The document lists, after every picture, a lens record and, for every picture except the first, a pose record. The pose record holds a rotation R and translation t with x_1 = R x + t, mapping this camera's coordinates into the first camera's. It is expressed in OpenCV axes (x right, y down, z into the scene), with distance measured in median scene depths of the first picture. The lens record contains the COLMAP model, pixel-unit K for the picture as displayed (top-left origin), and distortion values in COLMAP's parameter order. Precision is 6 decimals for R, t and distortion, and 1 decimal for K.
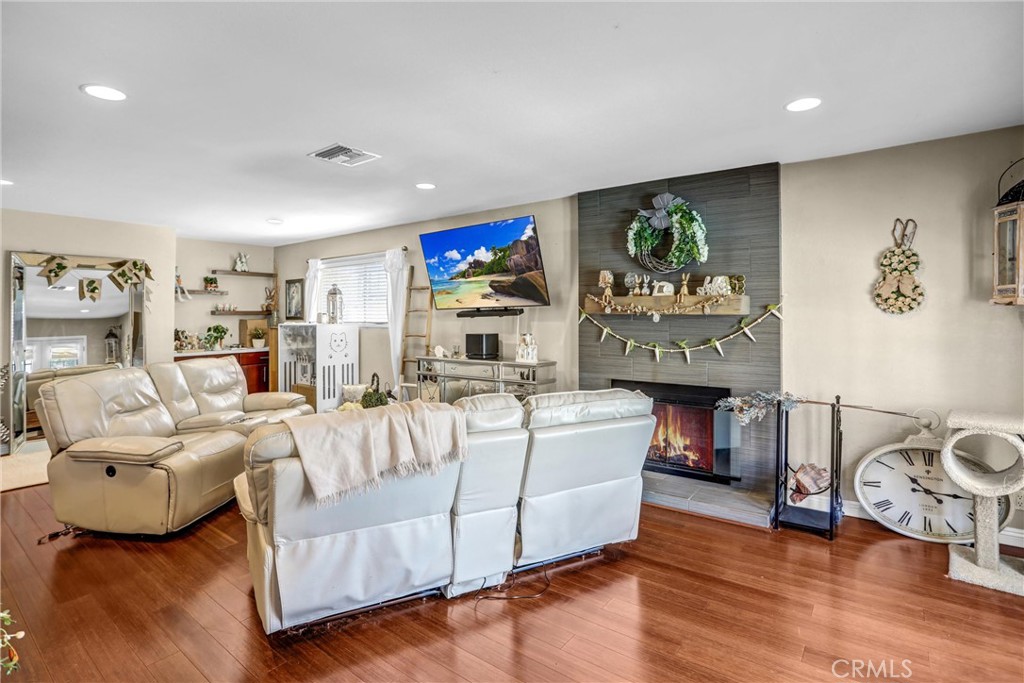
lens RADIAL K [[510.5, 0, 508.7], [0, 510.5, 315.1], [0, 0, 1]] dist [-0.066775, 0.020736]
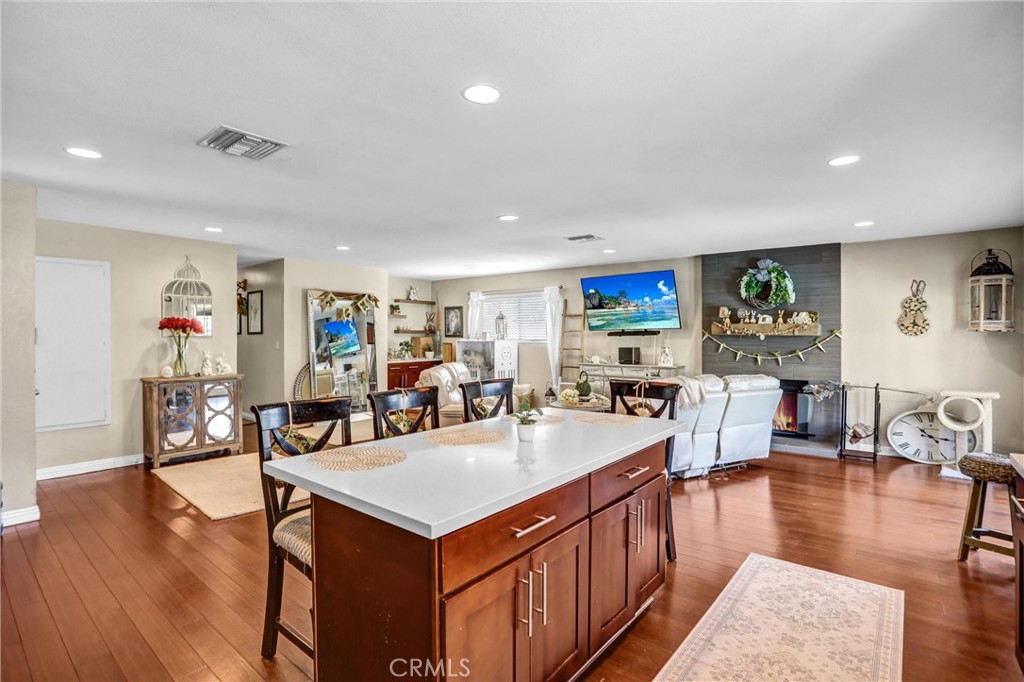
lens RADIAL K [[503.0, 0, 509.5], [0, 503.0, 336.8], [0, 0, 1]] dist [-0.058773, 0.017919]
pose [[0.999492, 0.005780, -0.031353, -0.461593], [-0.005583, 0.999964, 0.006382, -0.001744], [0.031389, -0.006204, 0.999488, -0.603559]]
